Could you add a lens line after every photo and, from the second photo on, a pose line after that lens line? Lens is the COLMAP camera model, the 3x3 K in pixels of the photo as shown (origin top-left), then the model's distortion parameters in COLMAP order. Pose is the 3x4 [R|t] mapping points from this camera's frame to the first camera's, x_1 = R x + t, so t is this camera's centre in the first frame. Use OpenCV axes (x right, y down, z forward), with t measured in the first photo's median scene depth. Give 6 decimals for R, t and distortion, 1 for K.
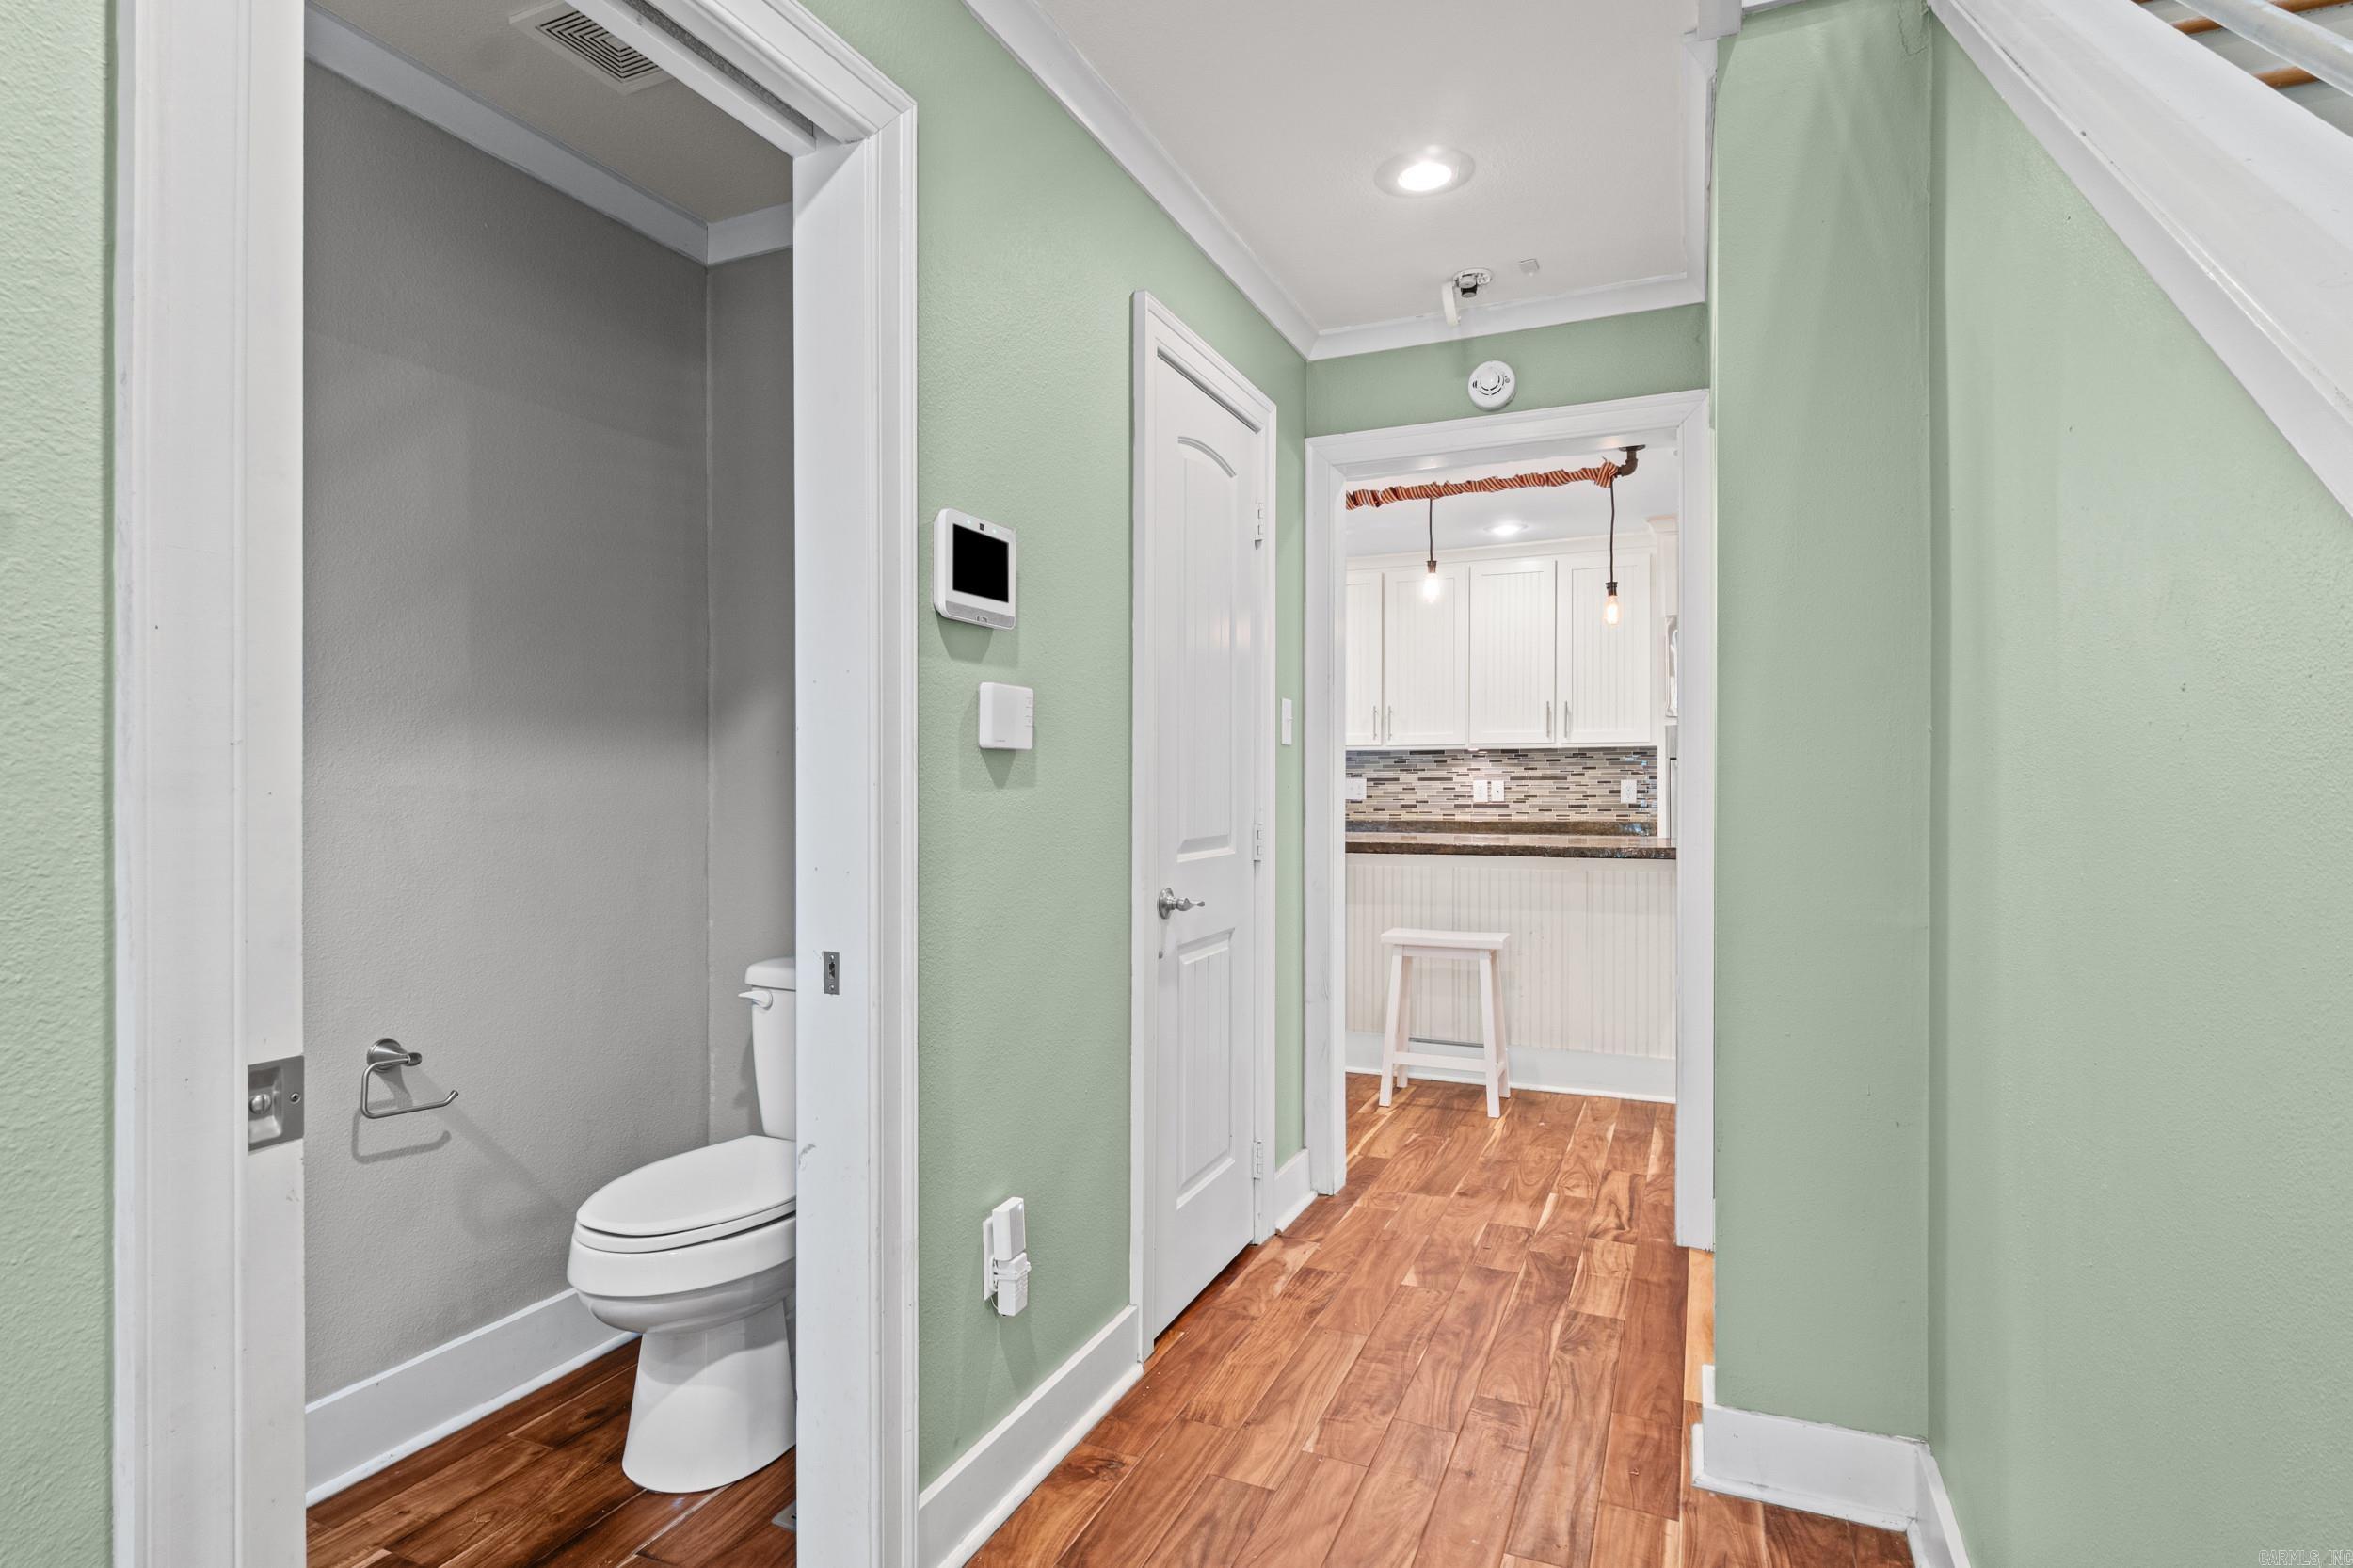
lens RADIAL K [[1190.3, 0, 1181.6], [0, 1190.3, 785.2], [0, 0, 1]] dist [-0.008163, 0.001499]
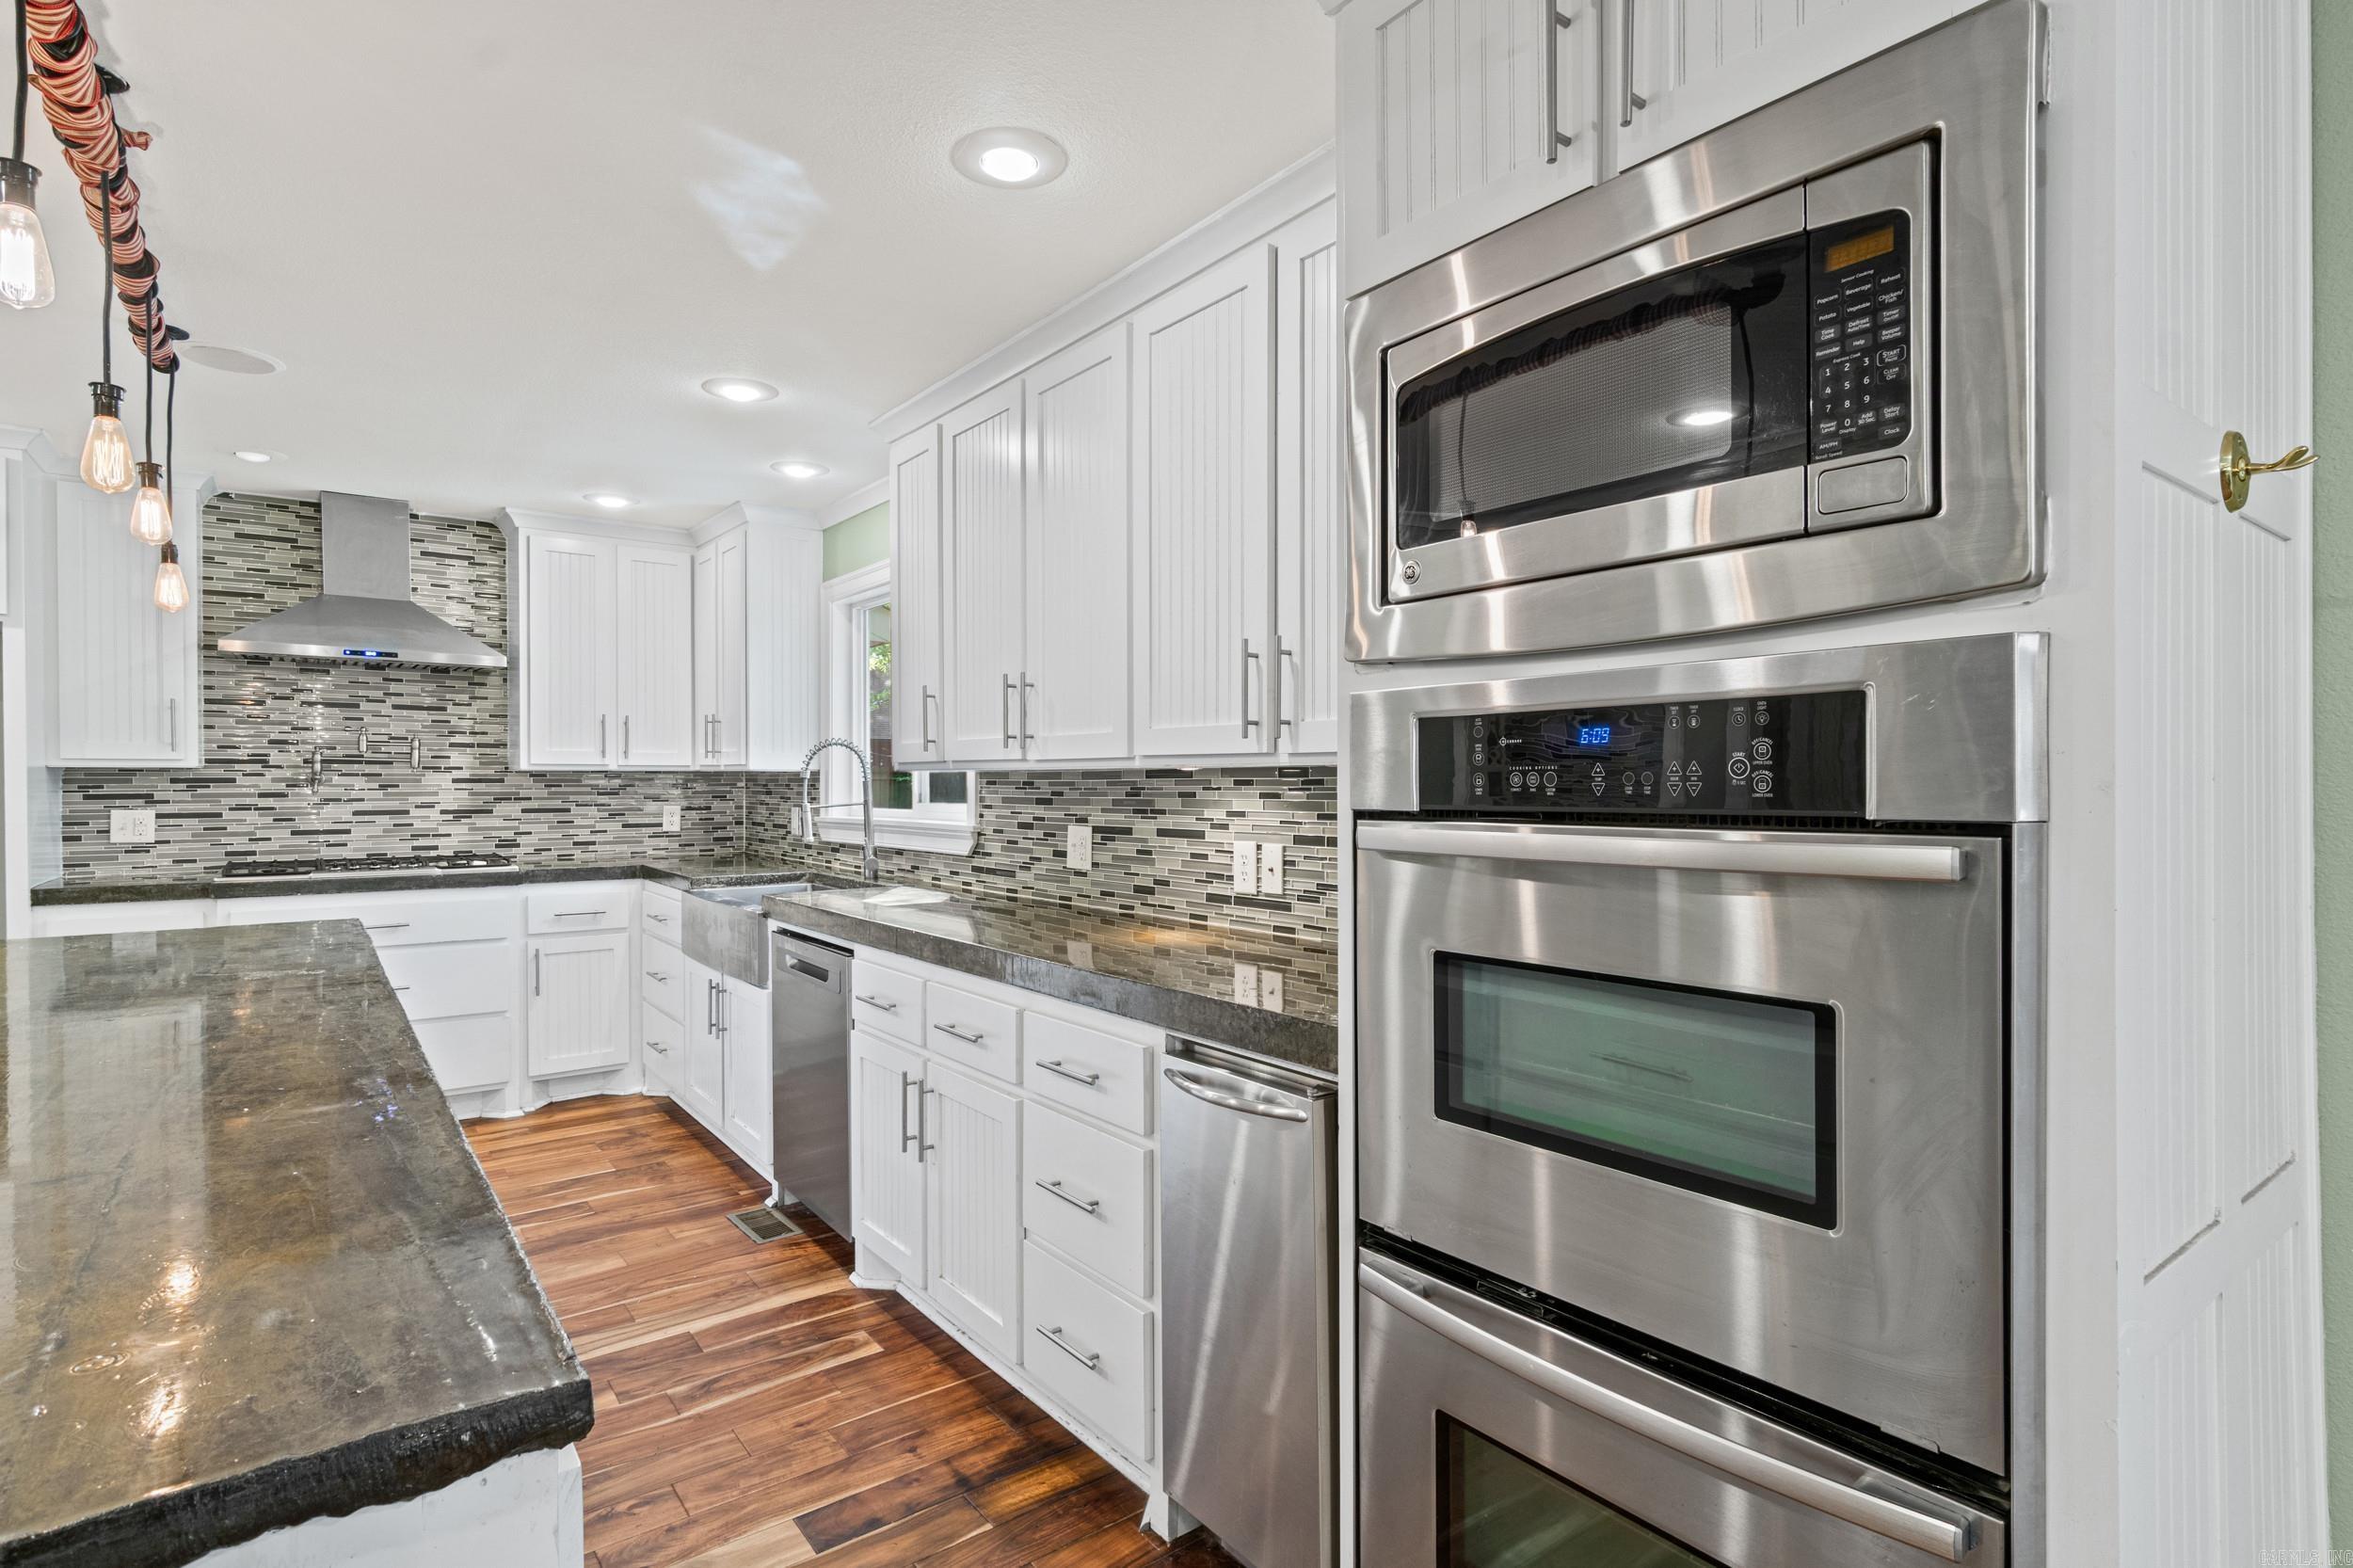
lens RADIAL K [[1139.1, 0, 1167.1], [0, 1139.1, 785.0], [0, 0, 1]] dist [-0.004936, 0.002114]
pose [[0.860346, 0.003928, -0.509696, 0.431482], [-0.003220, 0.999992, 0.002272, -0.024539], [0.509701, -0.000314, 0.860352, 0.641554]]
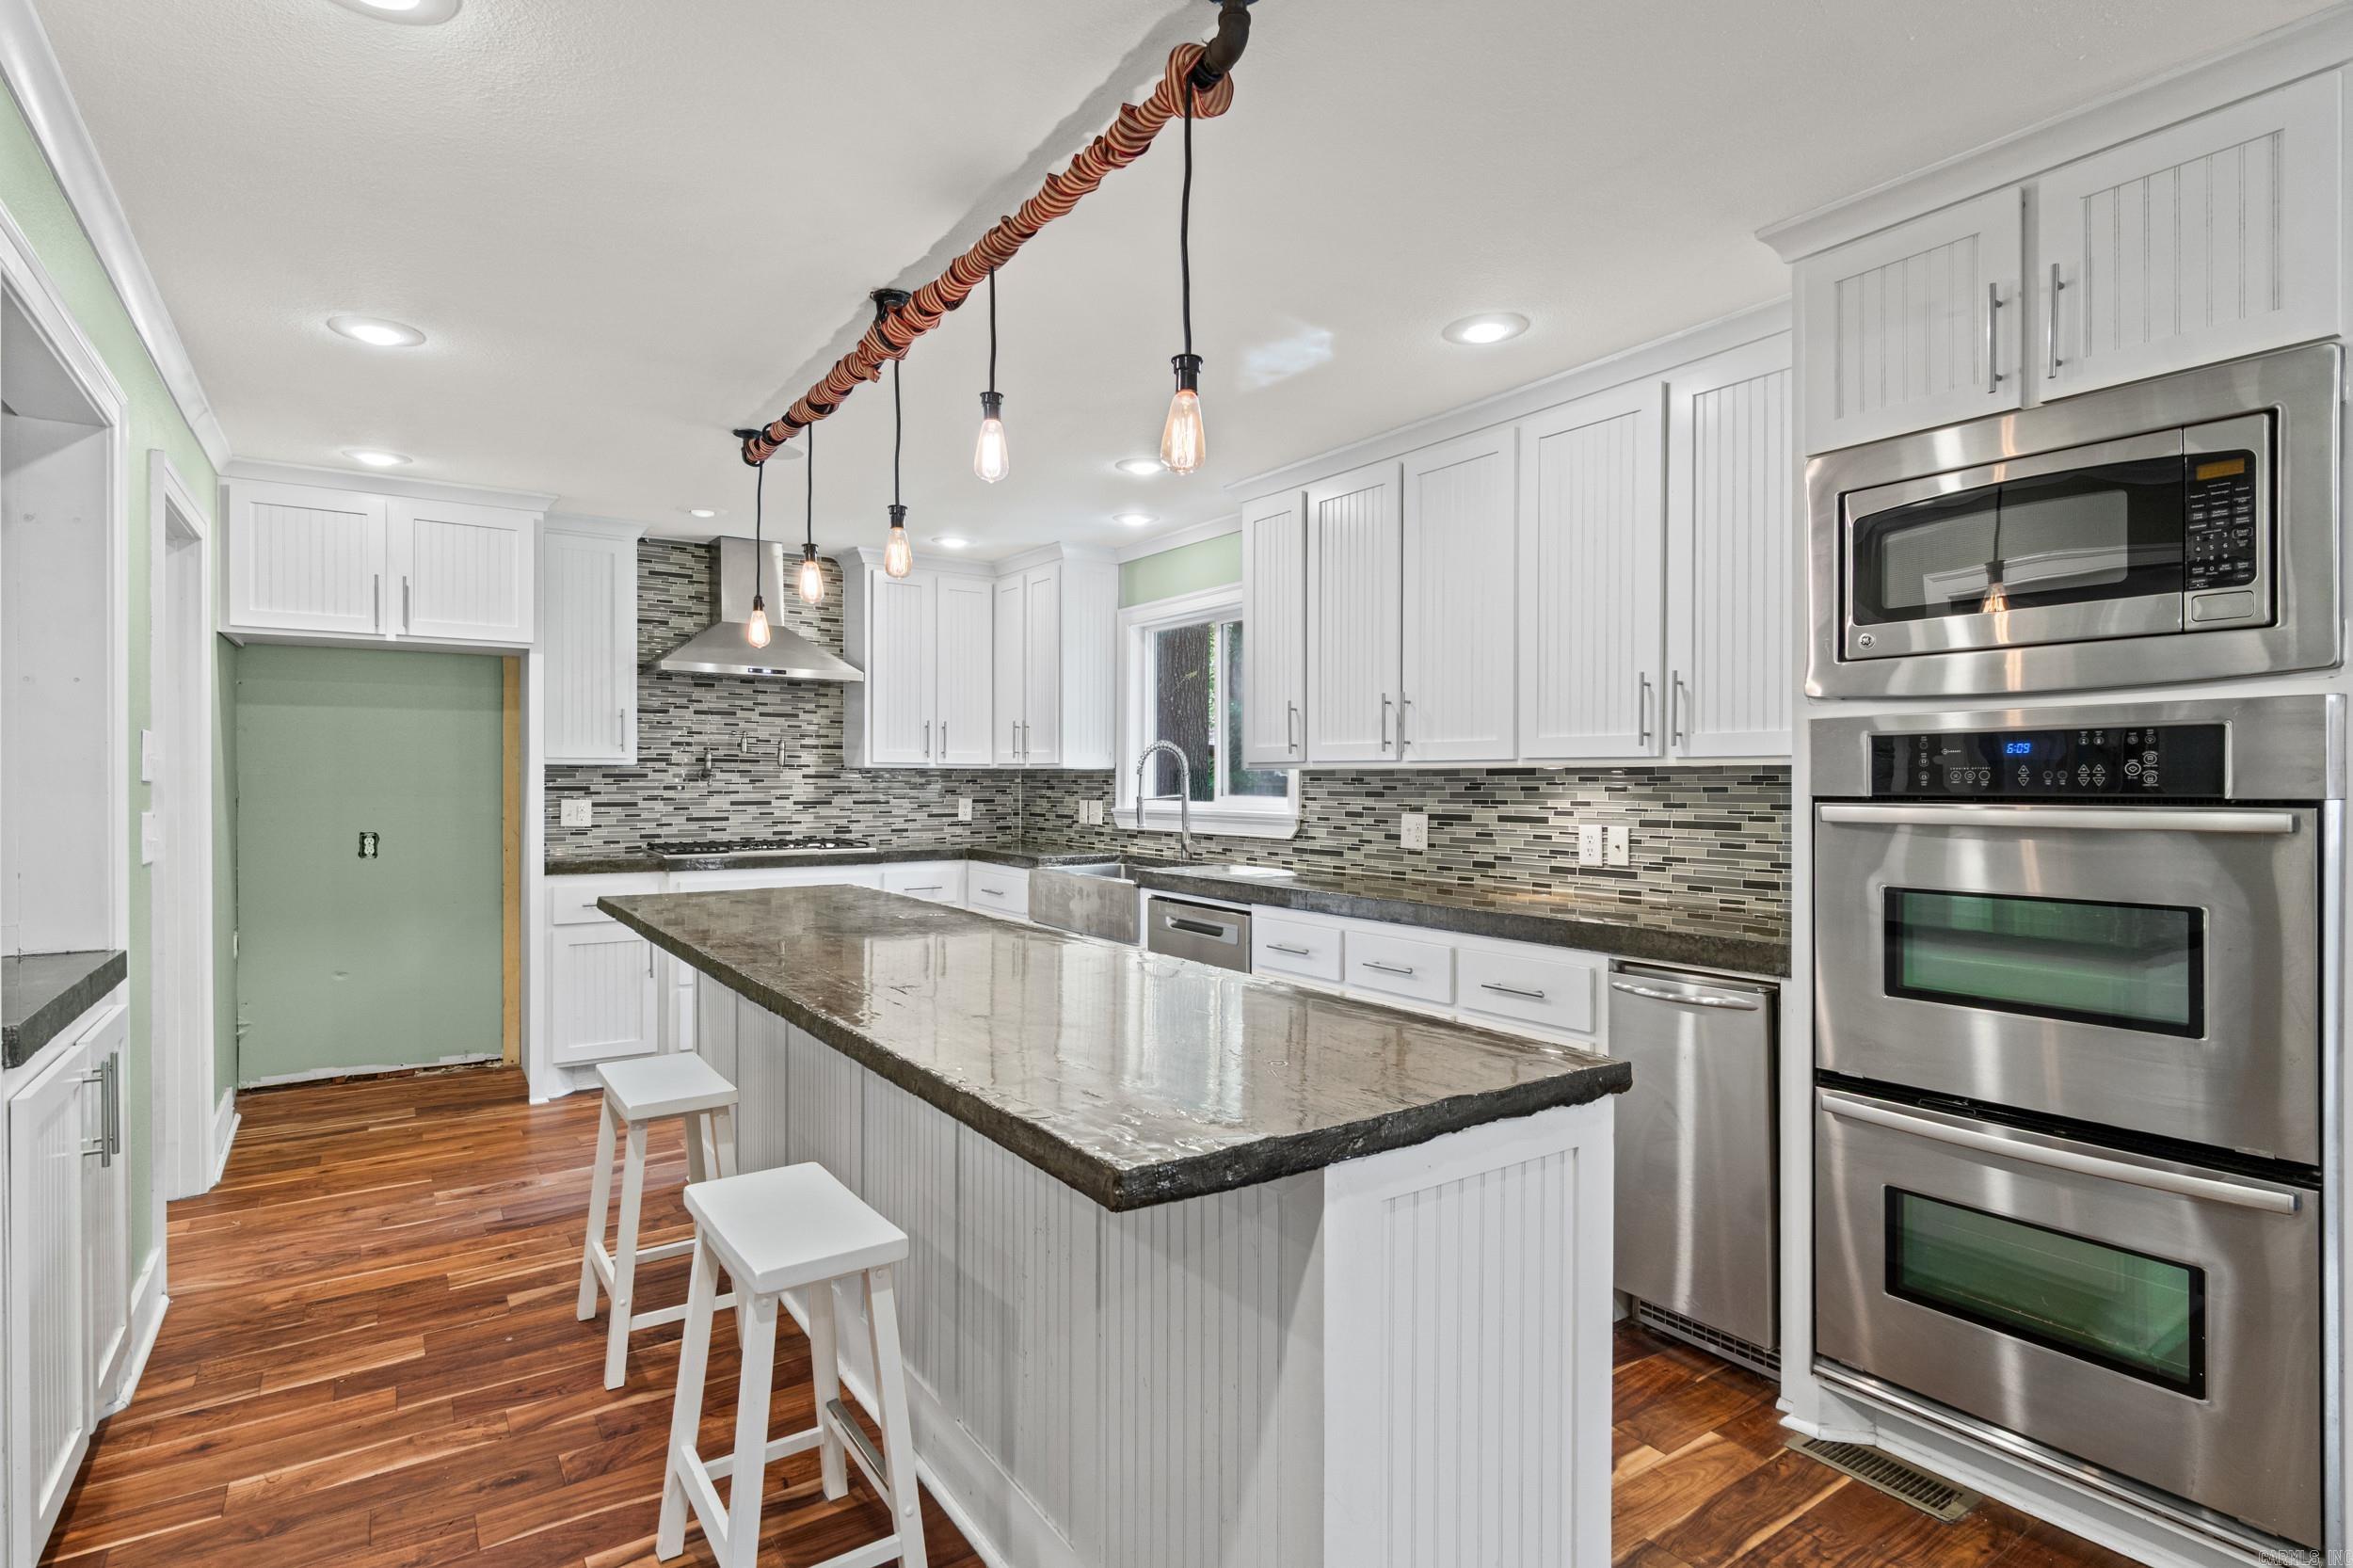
lens RADIAL K [[1139.1, 0, 1171.0], [0, 1139.1, 778.1], [0, 0, 1]] dist [-0.004936, 0.002114]
pose [[0.833875, 0.003950, -0.551939, 0.376571], [-0.006572, 0.999975, -0.002772, -0.022342], [0.551914, 0.005938, 0.833880, 0.467669]]
